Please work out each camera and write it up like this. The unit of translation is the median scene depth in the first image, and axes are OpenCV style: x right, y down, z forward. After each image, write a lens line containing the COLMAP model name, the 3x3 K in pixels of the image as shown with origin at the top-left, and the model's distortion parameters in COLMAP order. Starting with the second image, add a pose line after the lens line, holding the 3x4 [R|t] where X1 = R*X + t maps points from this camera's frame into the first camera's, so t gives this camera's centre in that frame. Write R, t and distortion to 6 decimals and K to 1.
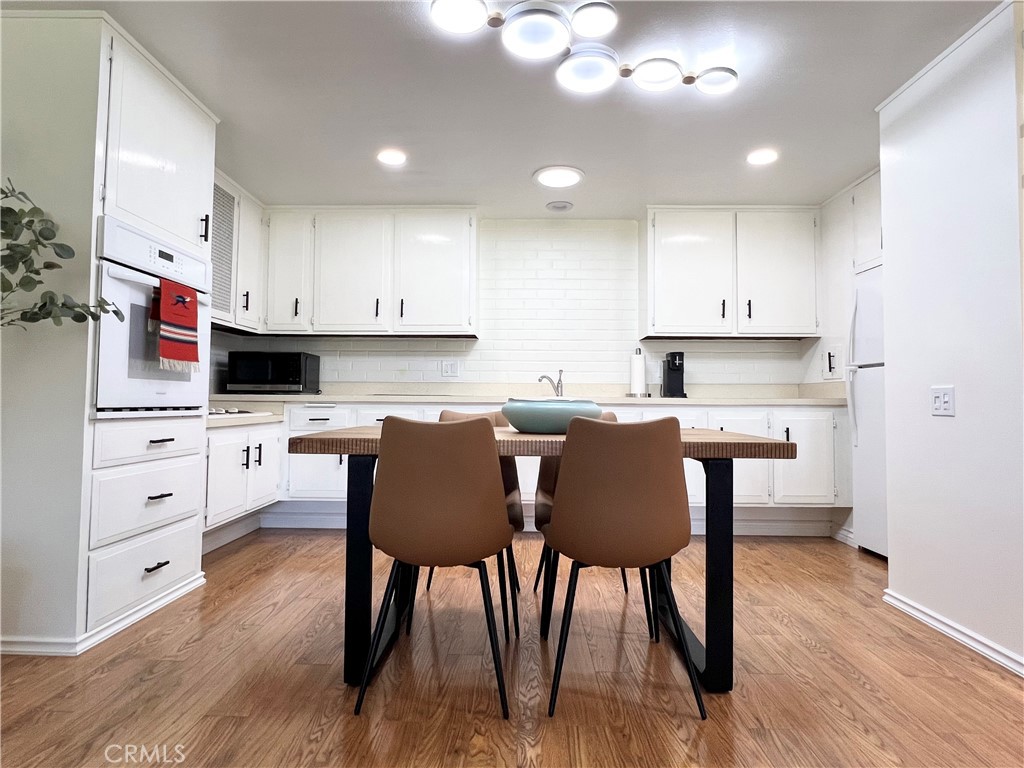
lens RADIAL K [[546.9, 0, 508.8], [0, 546.9, 380.8], [0, 0, 1]] dist [-0.002184, 0.000188]
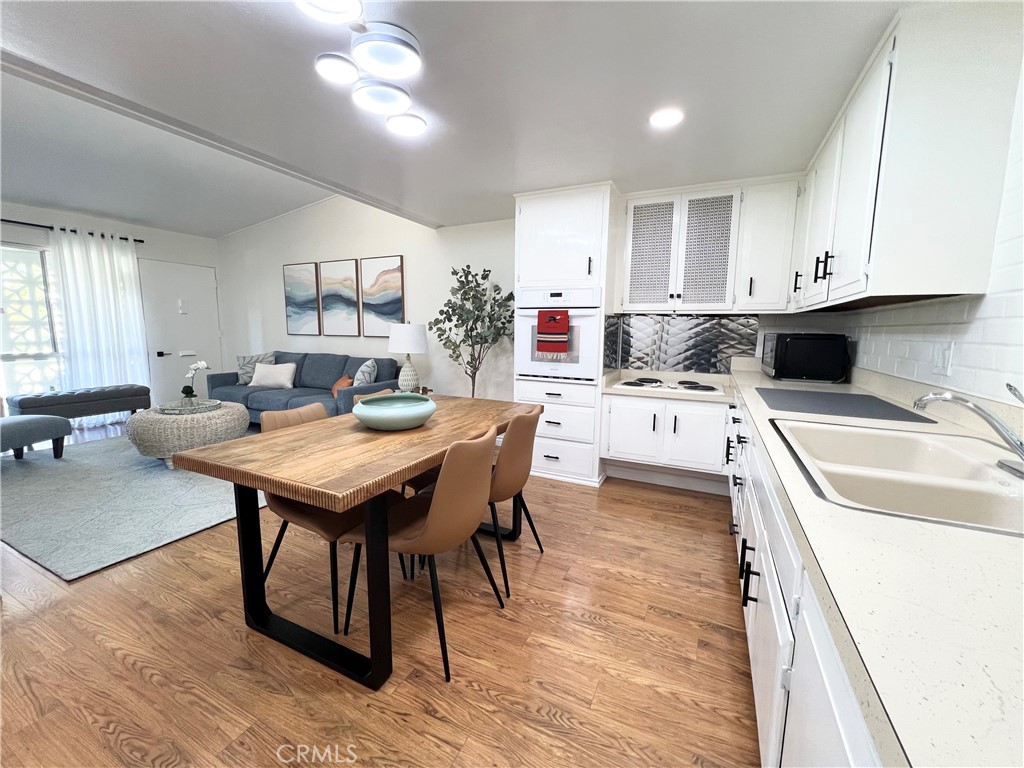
lens RADIAL K [[410.8, 0, 509.4], [0, 410.8, 382.3], [0, 0, 1]] dist [-0.002998, 0.000803]
pose [[-0.413185, 0.104157, -0.904671, 0.685956], [0.017273, 0.994155, 0.106570, -0.082918], [0.910483, 0.028407, -0.412569, 1.375762]]
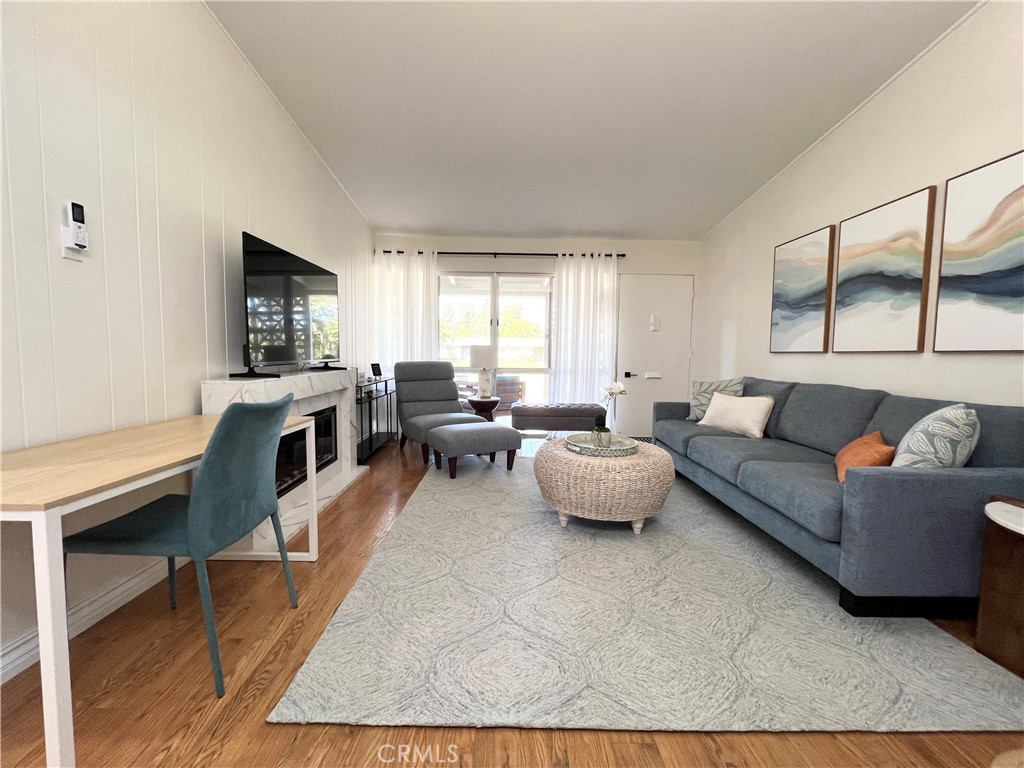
lens RADIAL K [[410.8, 0, 509.4], [0, 410.8, 382.3], [0, 0, 1]] dist [-0.002998, 0.000803]
pose [[-0.998957, -0.021103, -0.040490, 0.092420], [-0.022422, 0.999223, 0.032408, -0.045350], [0.039774, 0.033282, -0.998654, 0.741302]]
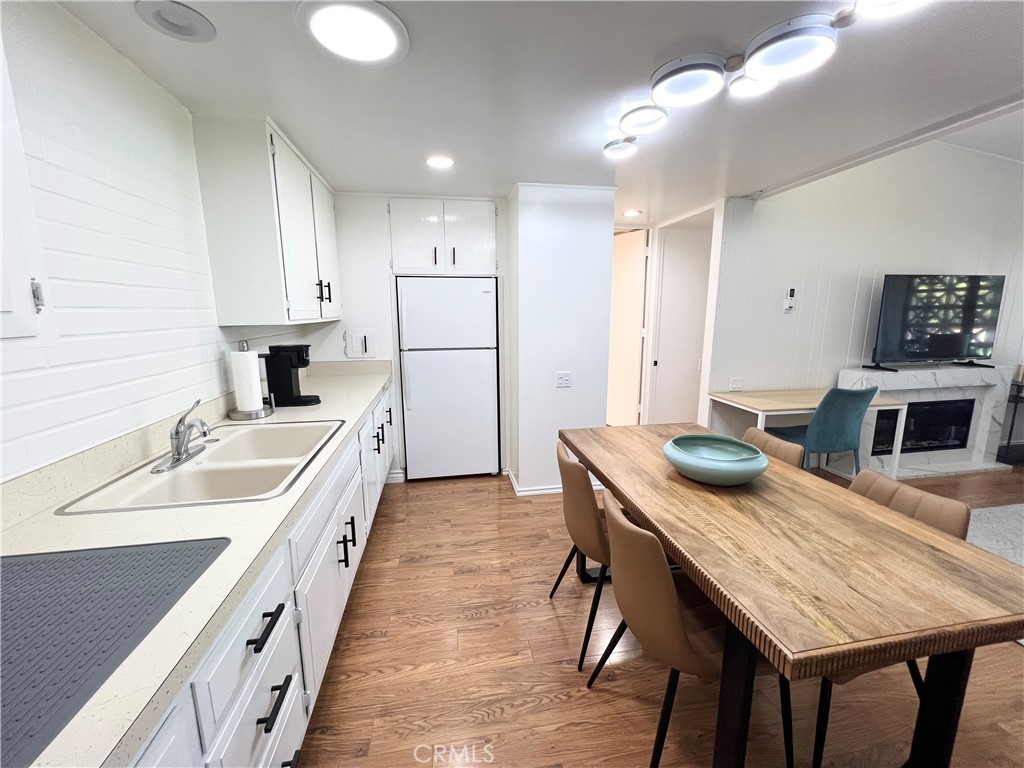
lens RADIAL K [[410.8, 0, 509.4], [0, 410.8, 382.3], [0, 0, 1]] dist [-0.002998, 0.000803]
pose [[-0.192860, -0.178754, 0.964807, -0.499420], [-0.034340, 0.983894, 0.175425, -0.177844], [-0.980625, 0.000701, -0.195892, 1.312702]]
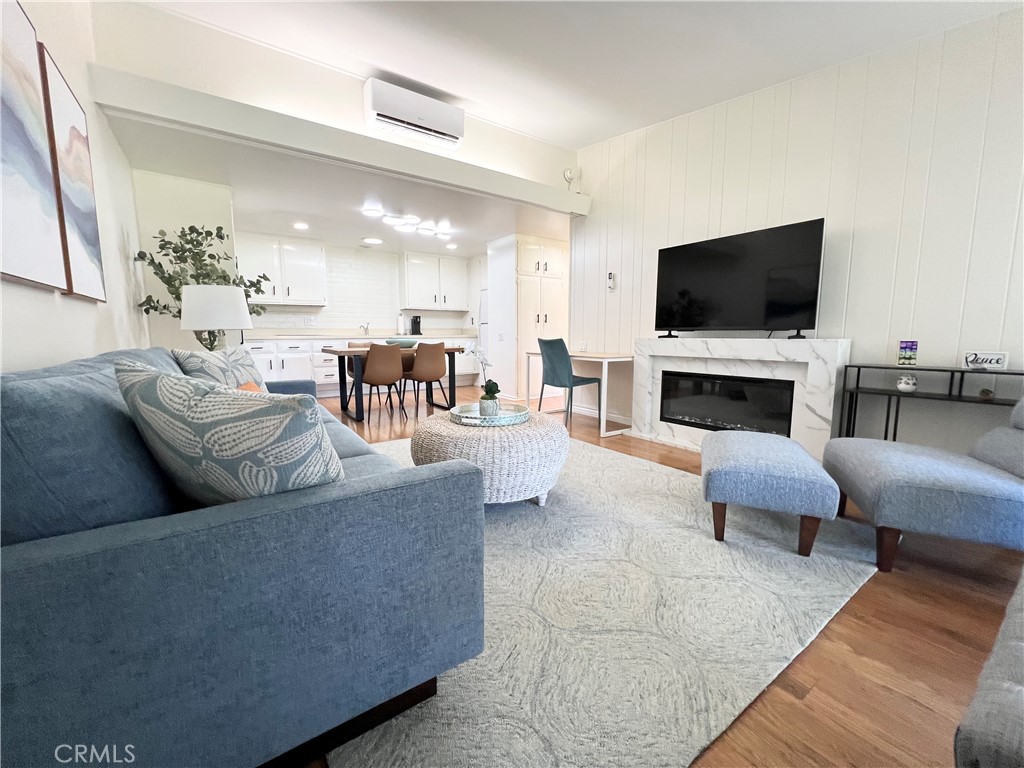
lens RADIAL K [[410.8, 0, 509.4], [0, 410.8, 382.3], [0, 0, 1]] dist [-0.002998, 0.000803]
pose [[0.801988, -0.080521, 0.591889, -0.739523], [-0.014280, 0.988005, 0.153758, -0.075509], [-0.597170, -0.131764, 0.791218, -1.137747]]
